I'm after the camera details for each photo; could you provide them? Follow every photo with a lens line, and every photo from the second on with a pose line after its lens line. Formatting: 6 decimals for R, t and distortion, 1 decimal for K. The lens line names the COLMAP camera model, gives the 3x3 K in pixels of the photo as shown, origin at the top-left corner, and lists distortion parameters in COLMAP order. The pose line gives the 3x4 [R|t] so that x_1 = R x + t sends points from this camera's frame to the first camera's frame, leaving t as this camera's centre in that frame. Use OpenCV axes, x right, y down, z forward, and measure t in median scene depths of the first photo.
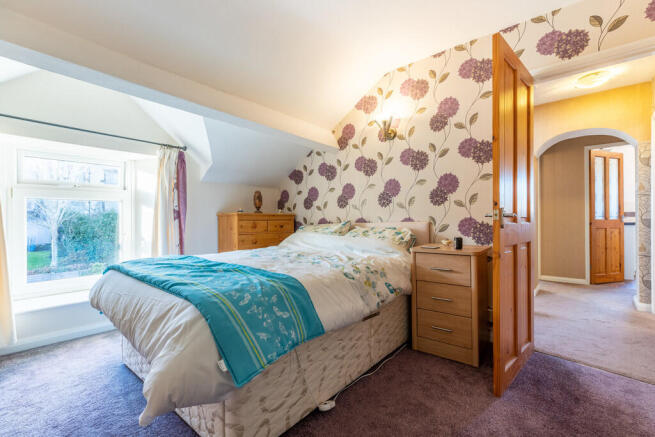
lens RADIAL K [[306.1, 0, 327.5], [0, 306.1, 218.5], [0, 0, 1]] dist [0.002044, 0.000104]
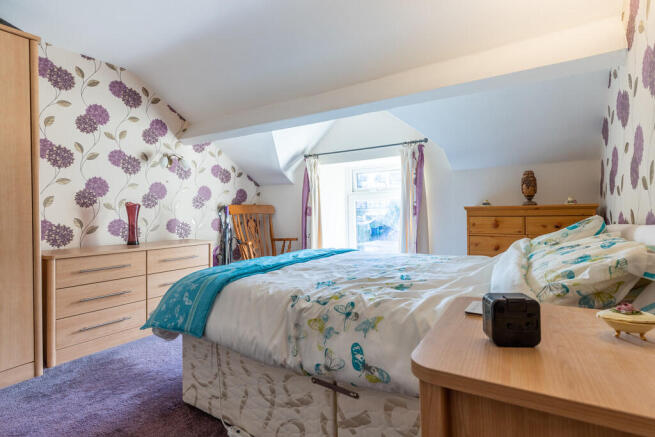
lens RADIAL K [[300.3, 0, 305.4], [0, 300.3, 214.3], [0, 0, 1]] dist [-0.001105, -0.000148]
pose [[0.118267, -0.005020, -0.992969, 0.665265], [0.012071, 0.999921, -0.003617, -0.002897], [0.992909, -0.011559, 0.118318, 0.843760]]
